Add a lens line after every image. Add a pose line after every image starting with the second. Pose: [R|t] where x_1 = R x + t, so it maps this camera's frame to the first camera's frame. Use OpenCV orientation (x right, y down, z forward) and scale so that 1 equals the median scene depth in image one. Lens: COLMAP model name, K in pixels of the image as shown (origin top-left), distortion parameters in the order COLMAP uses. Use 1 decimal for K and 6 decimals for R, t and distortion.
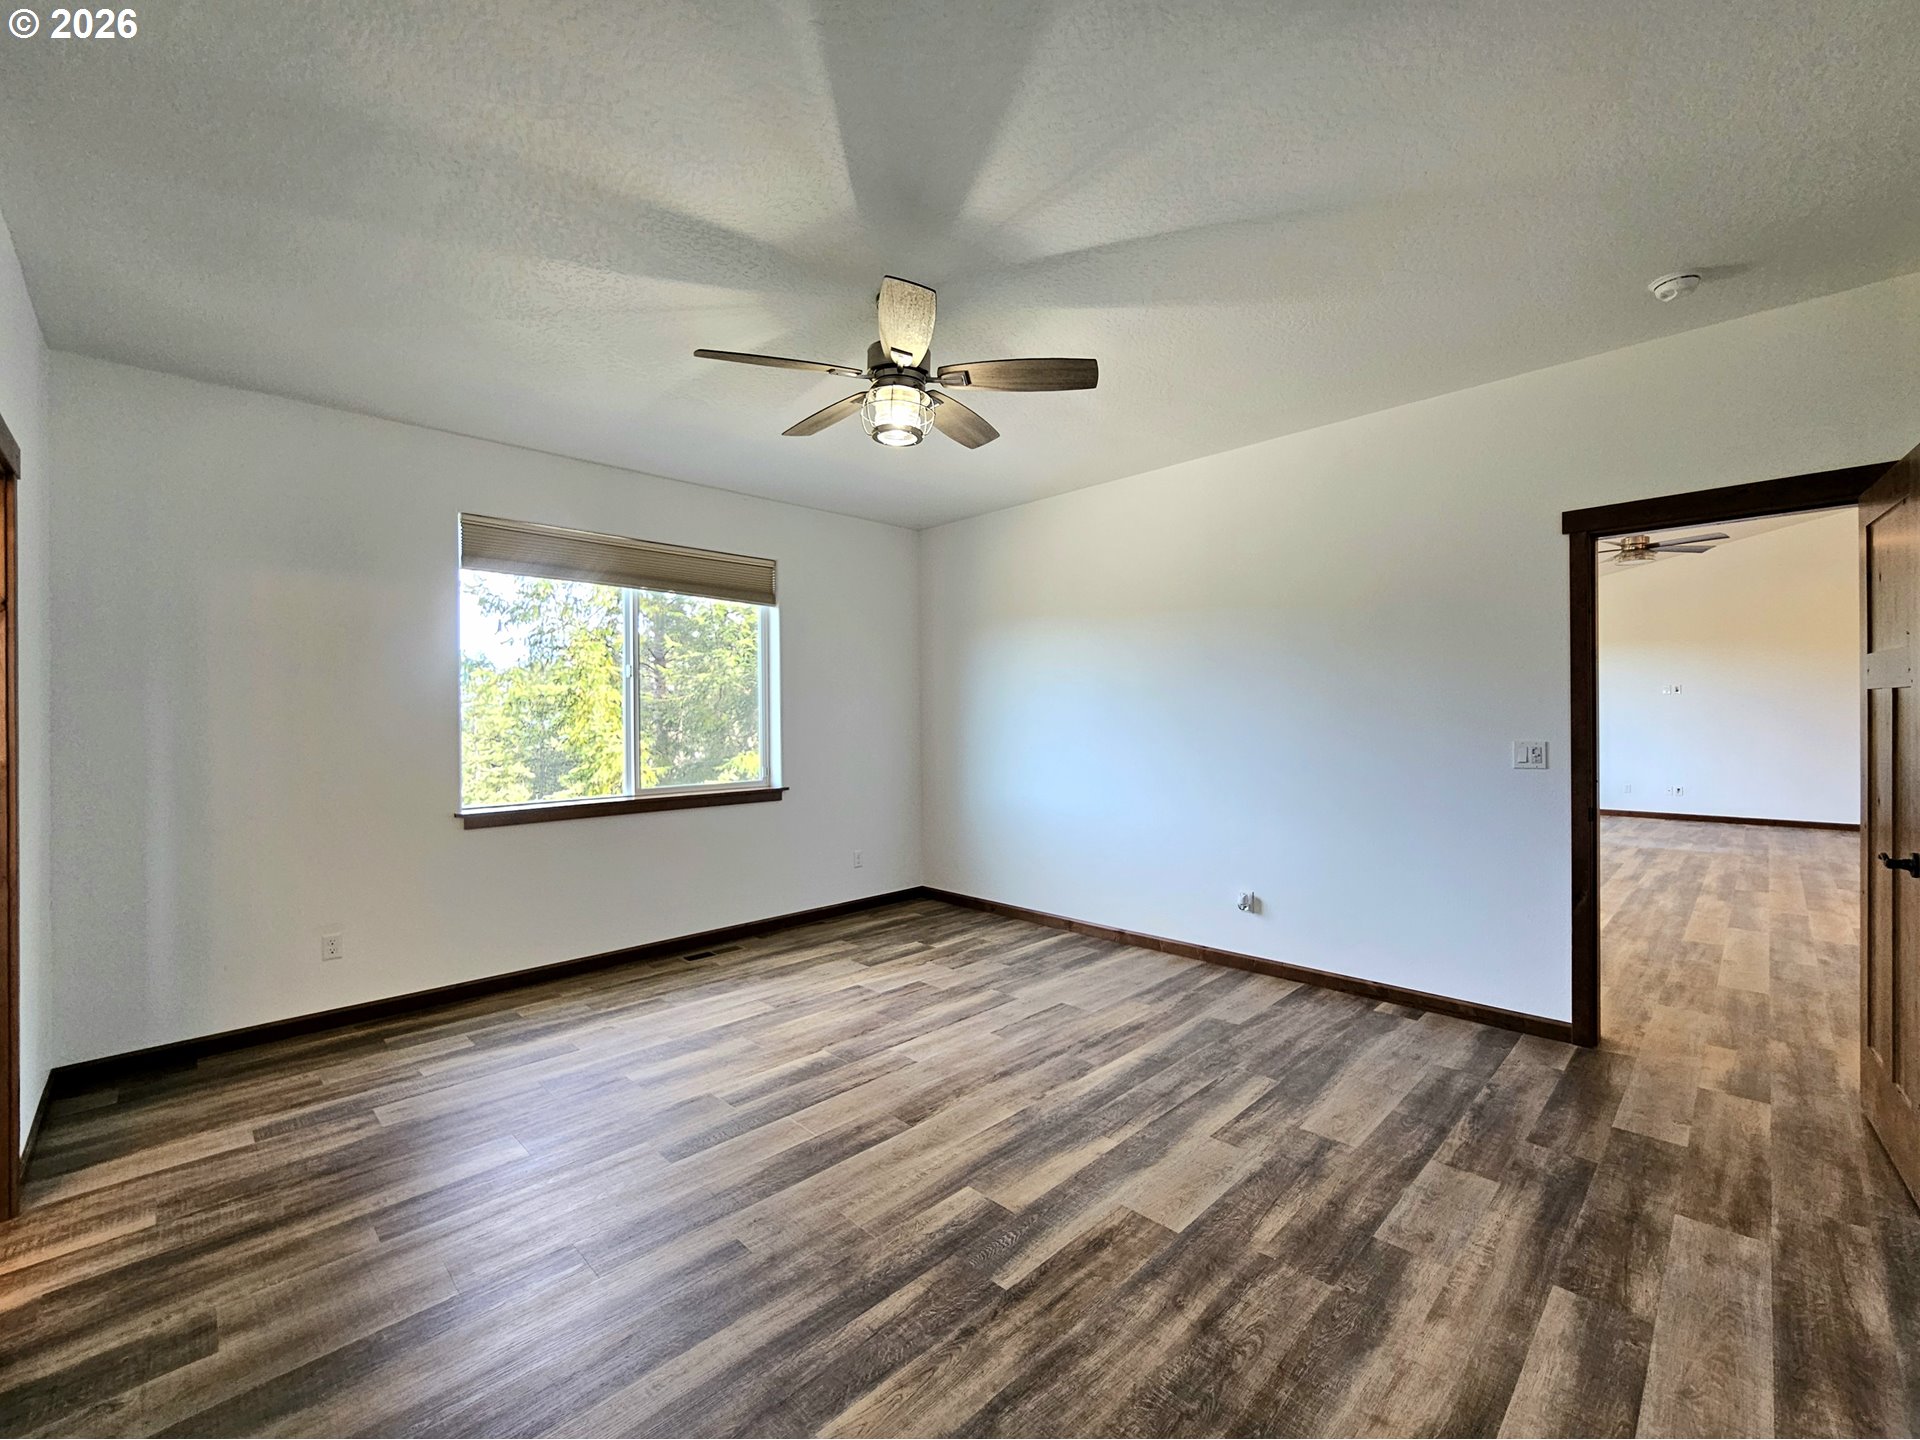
lens RADIAL K [[804.3, 0, 958.8], [0, 804.3, 711.9], [0, 0, 1]] dist [-0.000689, 0.000270]
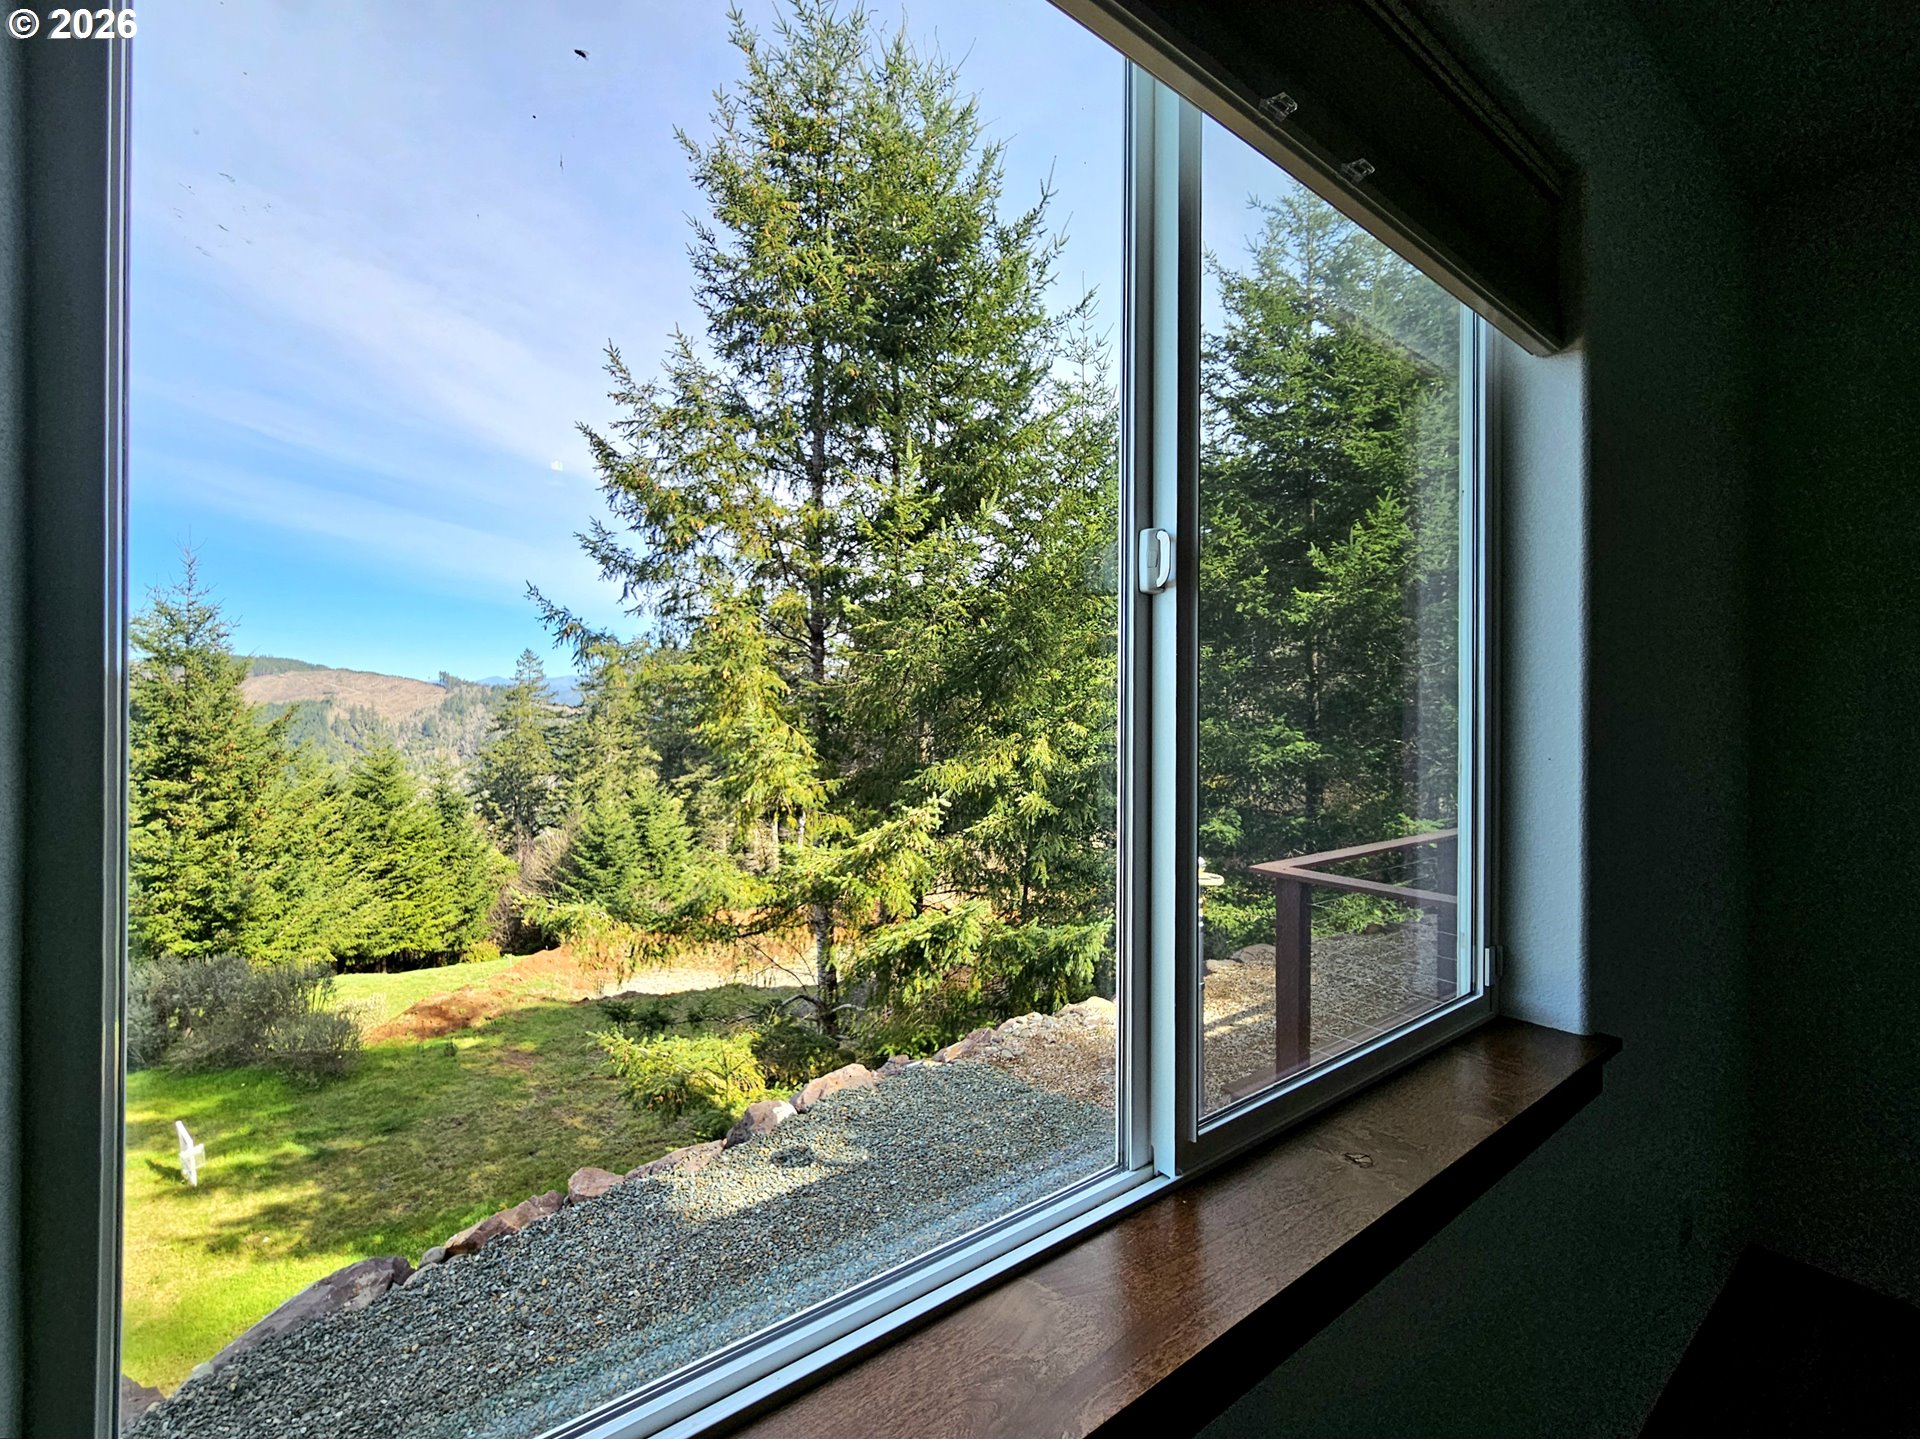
lens RADIAL K [[804.3, 0, 958.8], [0, 804.3, 711.9], [0, 0, 1]] dist [-0.000689, 0.000270]
pose [[0.991201, 0.015341, -0.131471, -0.159982], [-0.013359, 0.999784, 0.015938, -0.005376], [0.131687, -0.014041, 0.991192, 0.293300]]
